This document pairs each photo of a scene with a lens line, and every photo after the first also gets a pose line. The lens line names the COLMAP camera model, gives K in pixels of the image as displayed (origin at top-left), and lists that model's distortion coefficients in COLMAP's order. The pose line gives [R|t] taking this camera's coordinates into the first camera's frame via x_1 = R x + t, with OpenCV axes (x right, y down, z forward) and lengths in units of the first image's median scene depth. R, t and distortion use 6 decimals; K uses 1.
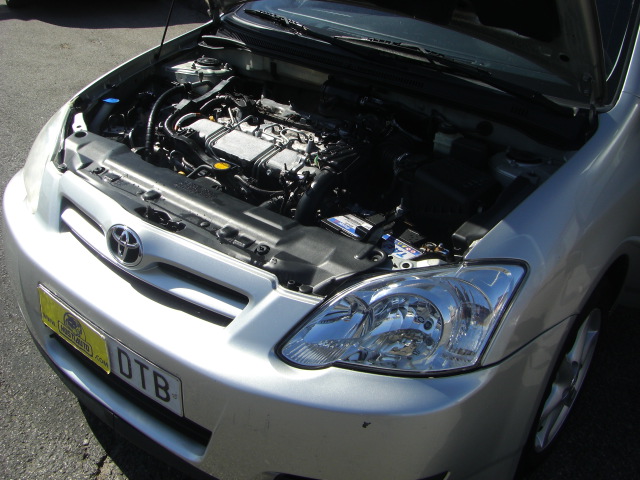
lens RADIAL K [[724.7, 0, 315.2], [0, 724.7, 203.2], [0, 0, 1]] dist [-0.197452, 0.154963]
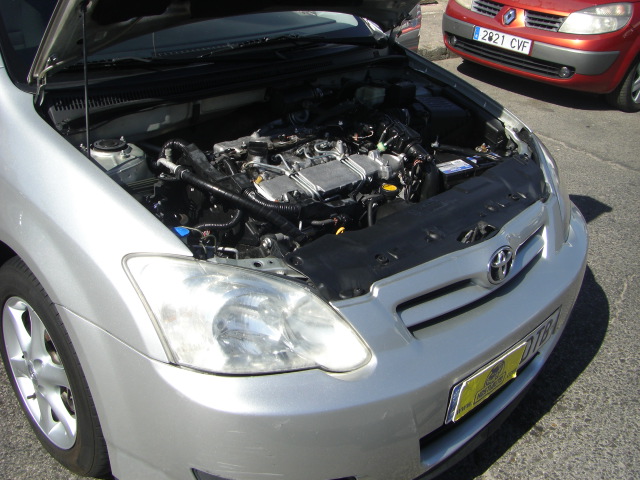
lens RADIAL K [[724.7, 0, 315.2], [0, 724.7, 203.2], [0, 0, 1]] dist [-0.197452, 0.154963]
pose [[0.122142, -0.469636, 0.874370, -1.174410], [0.365398, 0.840369, 0.400331, -0.539872], [-0.922803, 0.270596, 0.274248, 0.926834]]
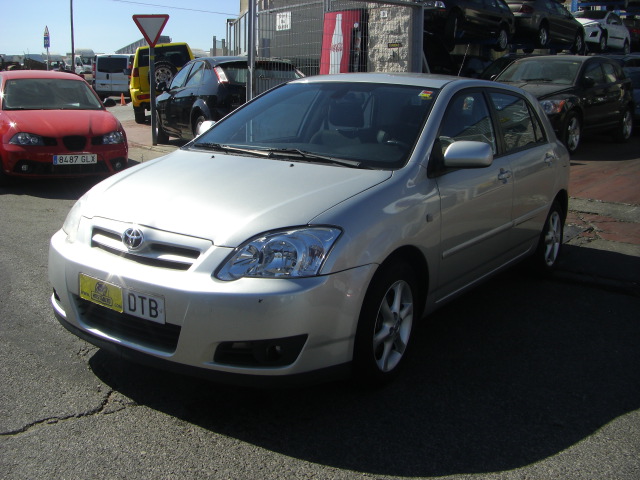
lens RADIAL K [[724.7, 0, 315.2], [0, 724.7, 203.2], [0, 0, 1]] dist [-0.197452, 0.154963]
pose [[0.996546, -0.036923, 0.074389, 0.069263], [0.056497, 0.957929, -0.281389, 0.515582], [-0.060870, 0.284619, 0.956706, -0.826811]]
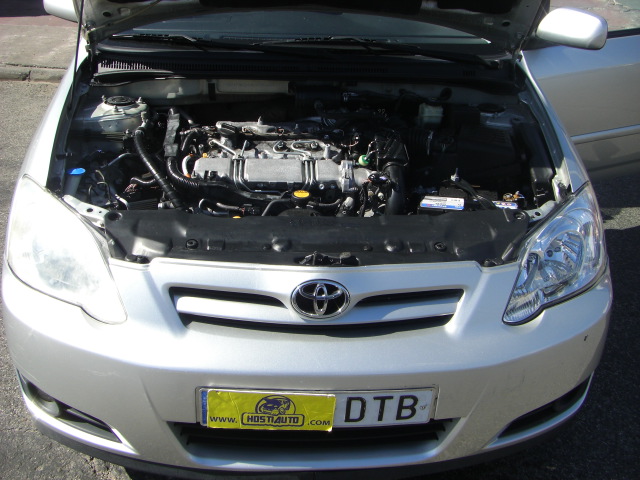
lens RADIAL K [[724.7, 0, 315.2], [0, 724.7, 203.2], [0, 0, 1]] dist [-0.197452, 0.154963]
pose [[0.749310, -0.328768, 0.574844, -0.776566], [0.296059, 0.942789, 0.153292, -0.209987], [-0.592354, 0.055324, 0.803776, 0.216181]]
